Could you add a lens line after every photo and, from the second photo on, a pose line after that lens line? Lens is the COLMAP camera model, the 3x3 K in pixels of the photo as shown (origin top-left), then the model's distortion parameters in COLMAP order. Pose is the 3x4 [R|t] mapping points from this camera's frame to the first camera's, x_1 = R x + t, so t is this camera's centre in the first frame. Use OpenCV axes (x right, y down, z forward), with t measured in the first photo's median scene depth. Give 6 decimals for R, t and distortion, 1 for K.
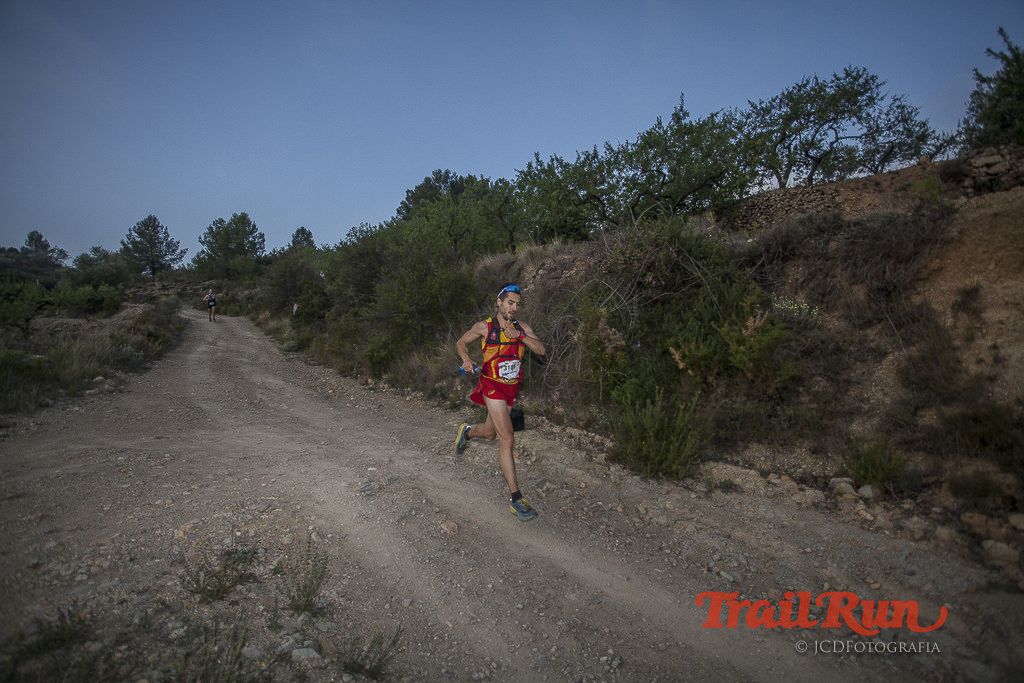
lens RADIAL K [[498.5, 0, 508.2], [0, 498.5, 342.2], [0, 0, 1]] dist [-0.060915, 0.027574]
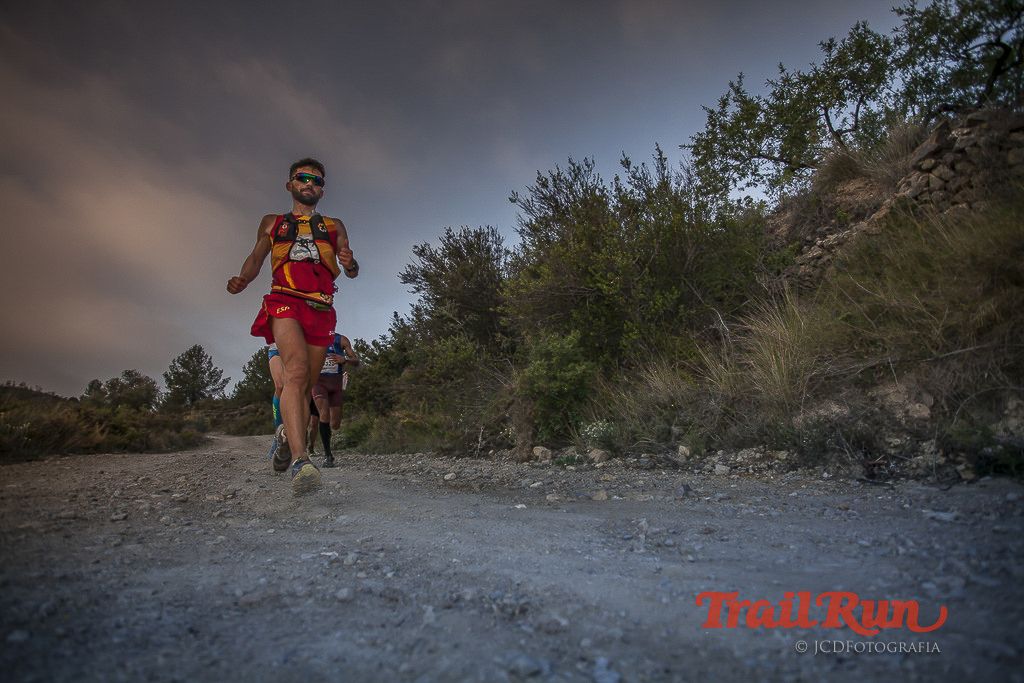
lens RADIAL K [[497.2, 0, 506.5], [0, 497.2, 339.9], [0, 0, 1]] dist [-0.075893, 0.040861]
pose [[0.994667, -0.077536, -0.068014, -0.061146], [0.057085, 0.963084, -0.263079, 0.021622], [0.085901, 0.257794, 0.962374, 0.135239]]
